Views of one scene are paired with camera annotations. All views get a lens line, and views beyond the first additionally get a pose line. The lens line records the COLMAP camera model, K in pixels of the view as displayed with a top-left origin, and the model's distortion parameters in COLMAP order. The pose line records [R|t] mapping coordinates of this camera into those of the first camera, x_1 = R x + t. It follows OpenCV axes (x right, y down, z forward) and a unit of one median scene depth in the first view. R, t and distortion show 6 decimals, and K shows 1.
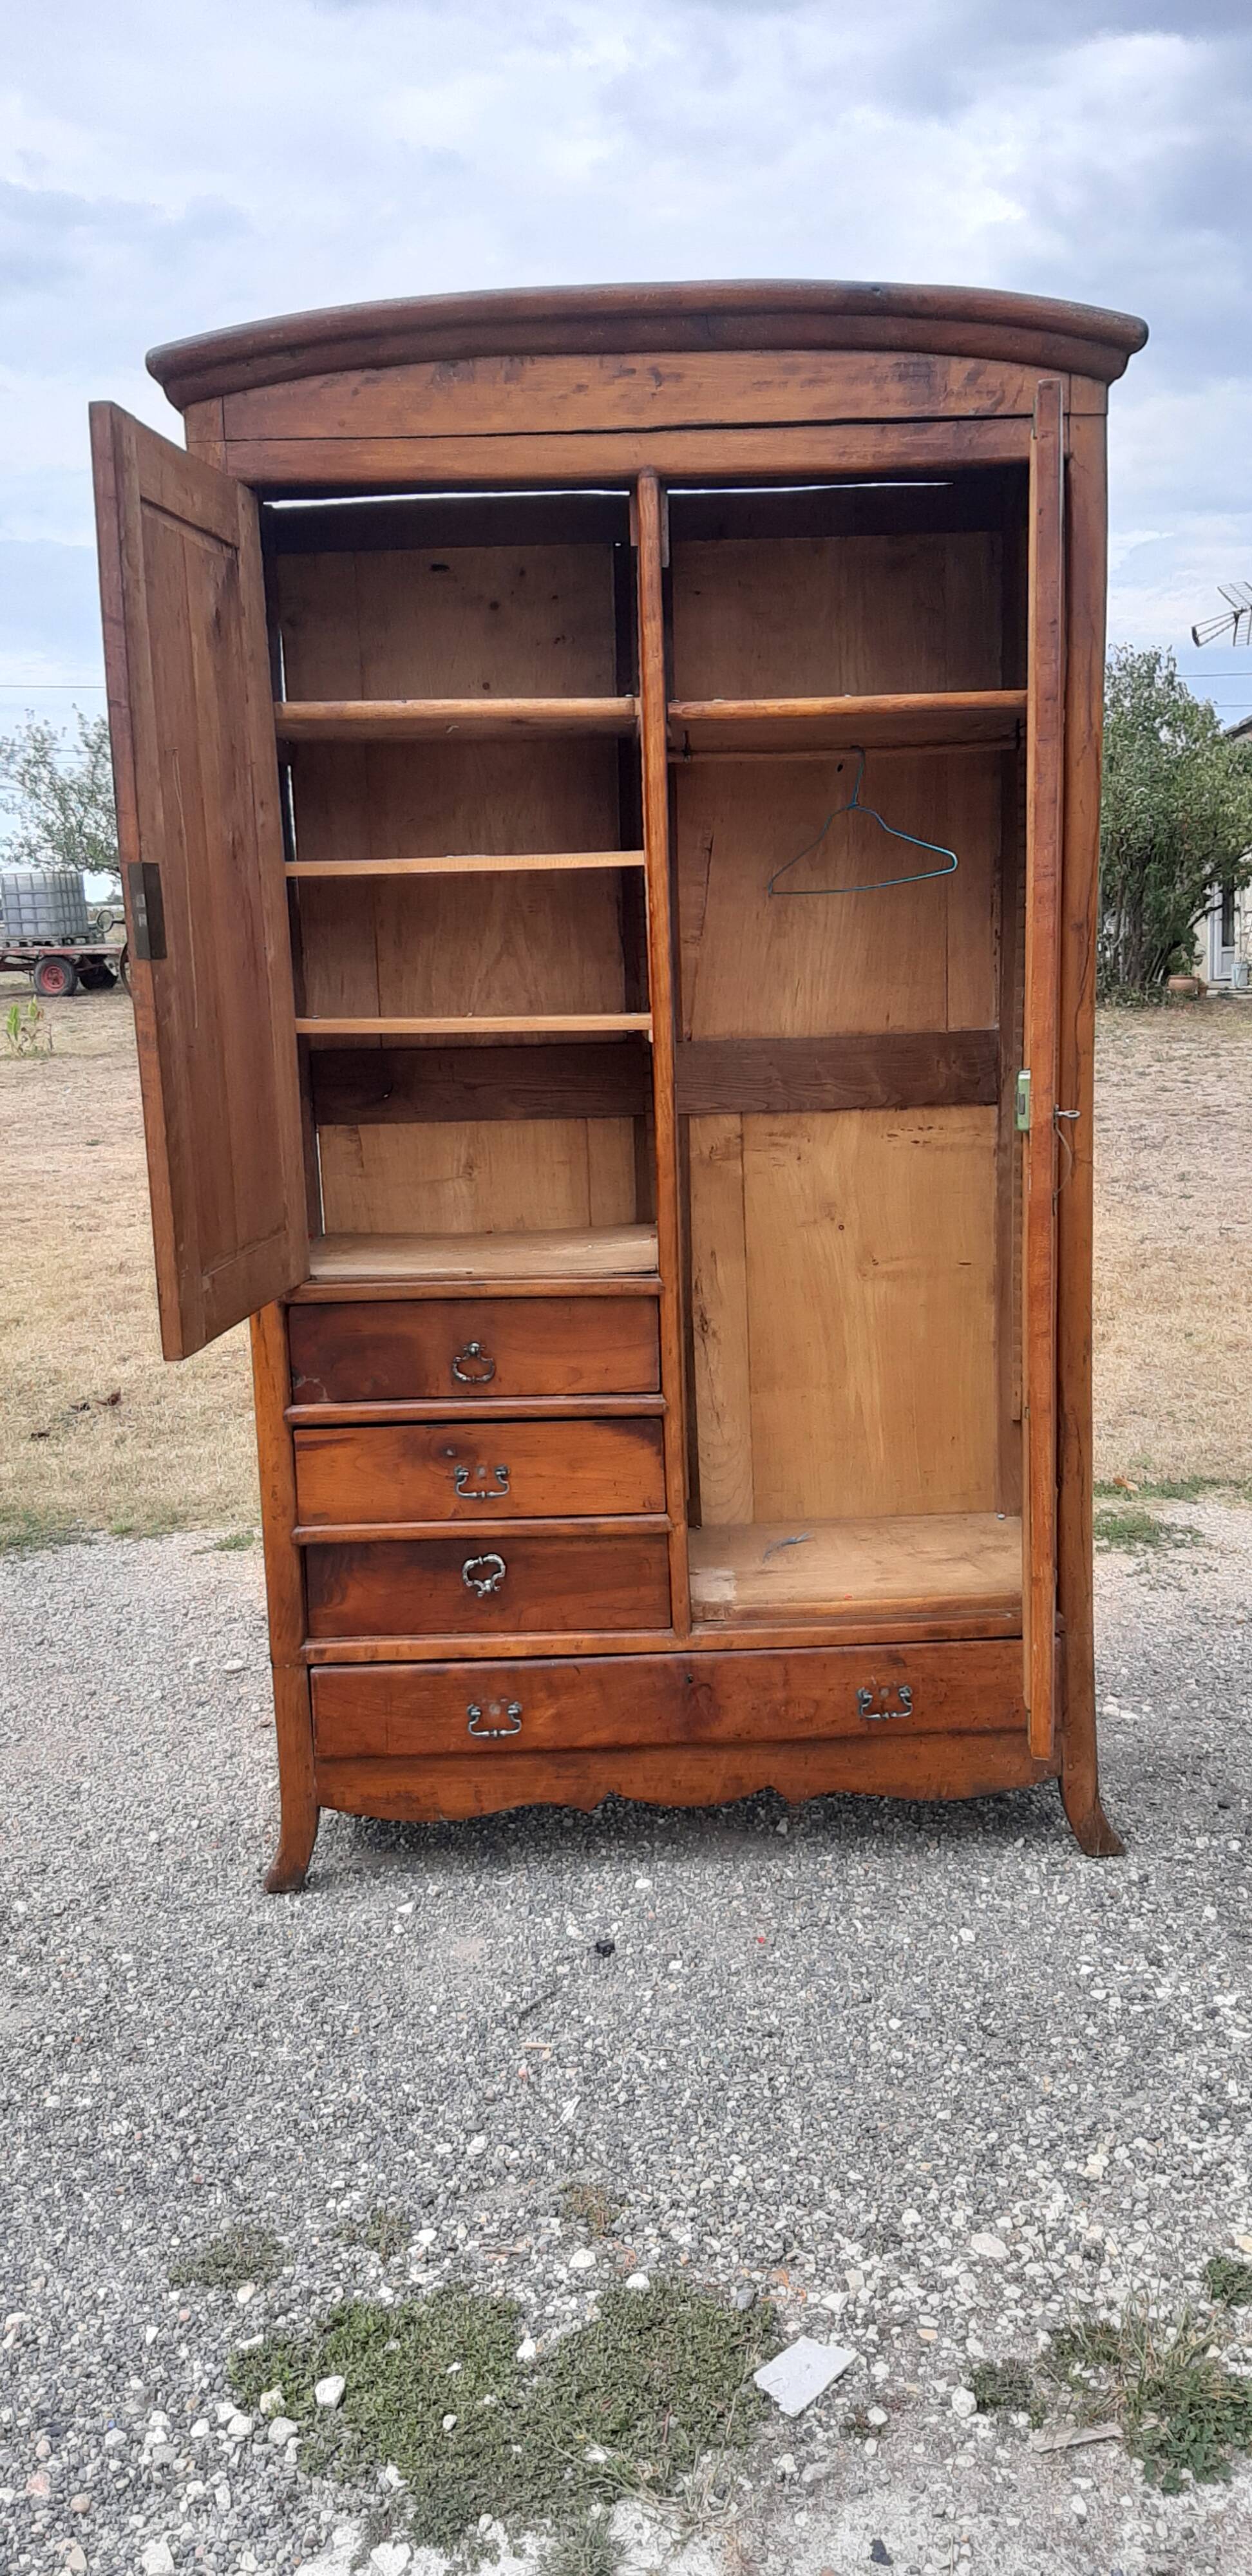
lens RADIAL K [[2047.5, 0, 626.0], [0, 2047.5, 1288.0], [0, 0, 1]] dist [0.097253, -0.189687]
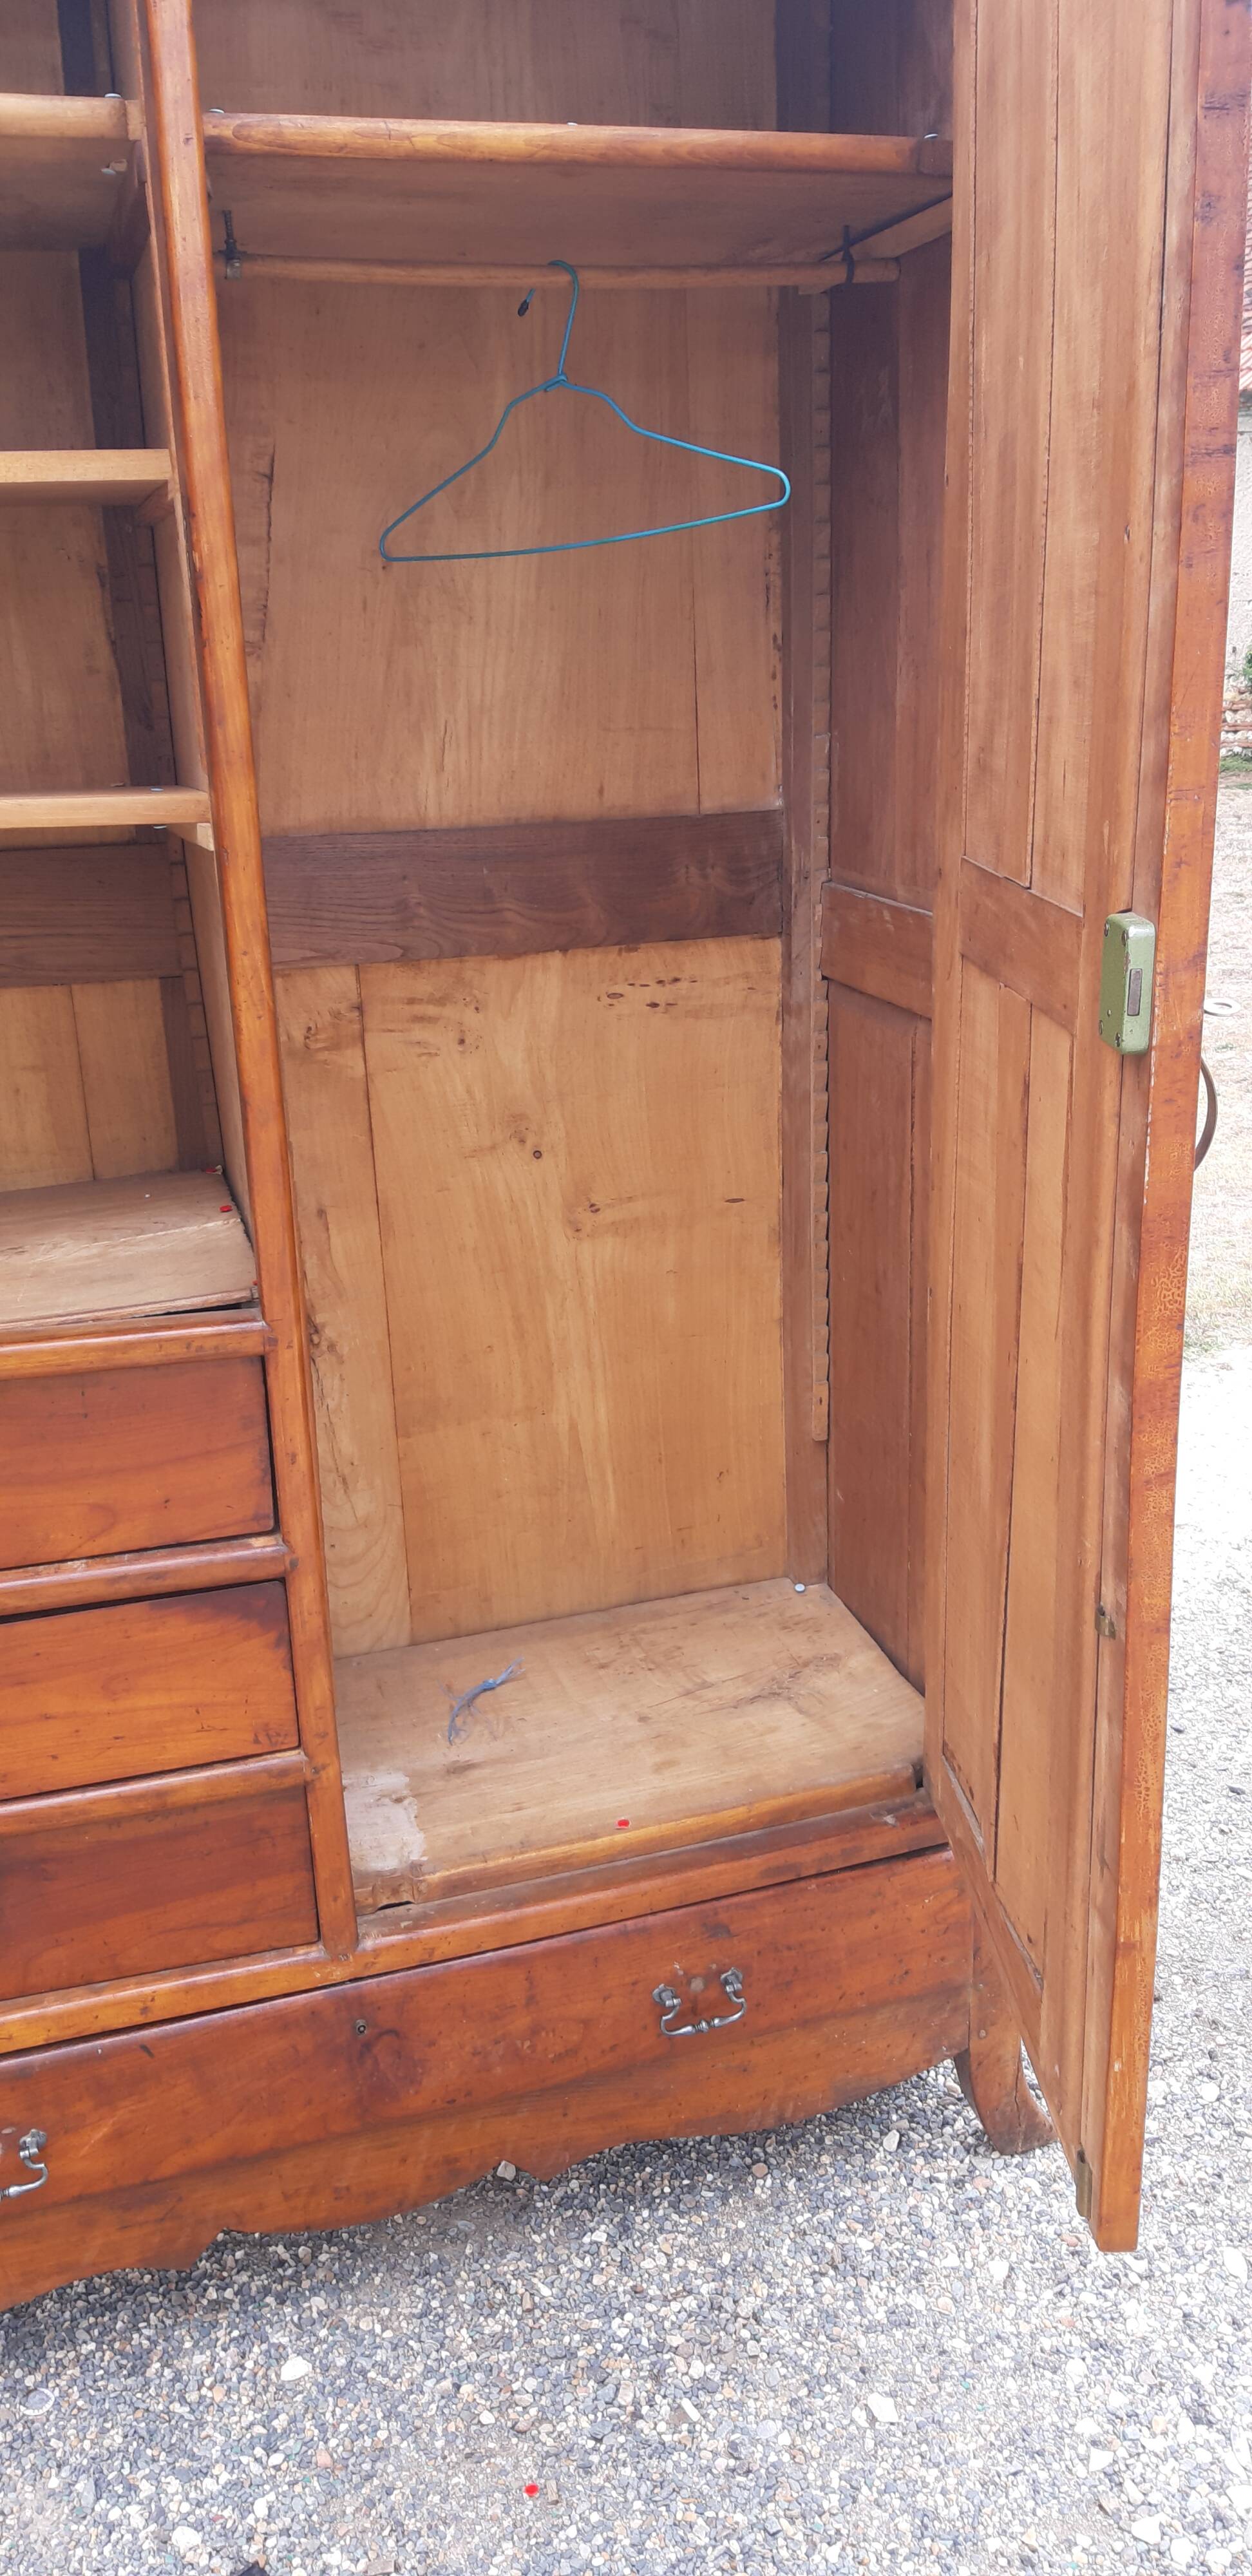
lens RADIAL K [[2025.5, 0, 649.8], [0, 2025.5, 1262.6], [0, 0, 1]] dist [0.076563, -0.154499]
pose [[0.961100, -0.077333, 0.265154, -0.024051], [0.048485, 0.992334, 0.113674, -0.072158], [-0.271912, -0.096396, 0.957482, 0.490527]]
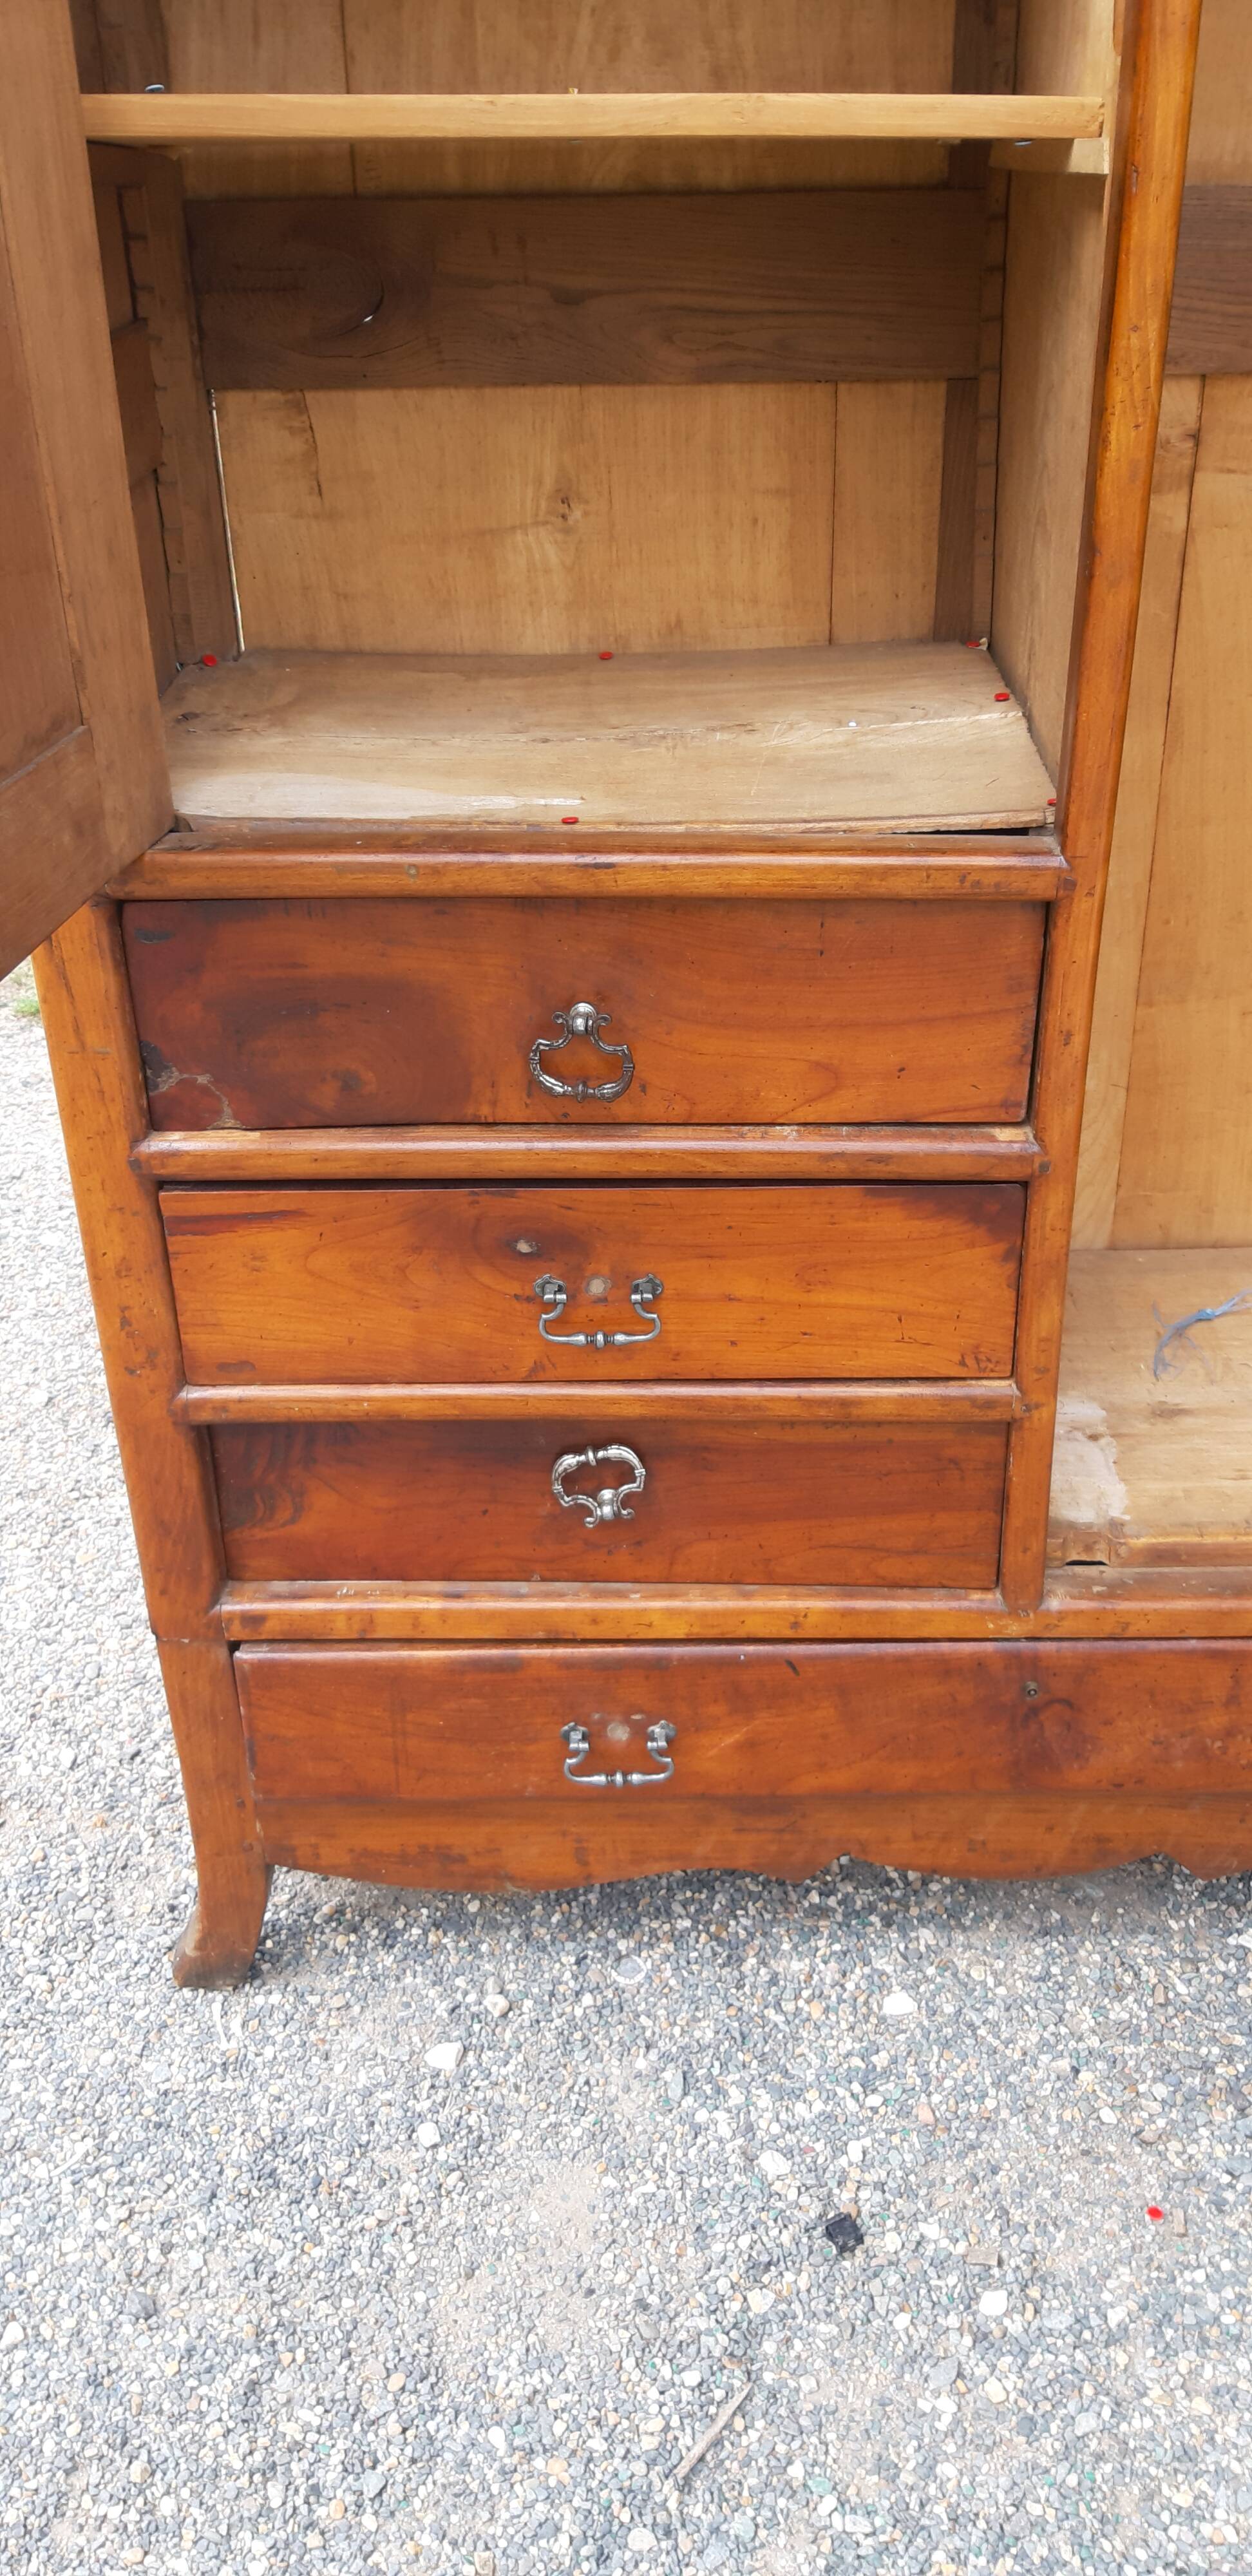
lens RADIAL K [[2041.4, 0, 637.6], [0, 2041.4, 1282.8], [0, 0, 1]] dist [0.087468, -0.174403]
pose [[0.999531, 0.024670, -0.018125, -0.054913], [-0.016774, 0.936659, 0.349841, -0.064250], [0.025607, -0.349373, 0.936634, 0.602261]]
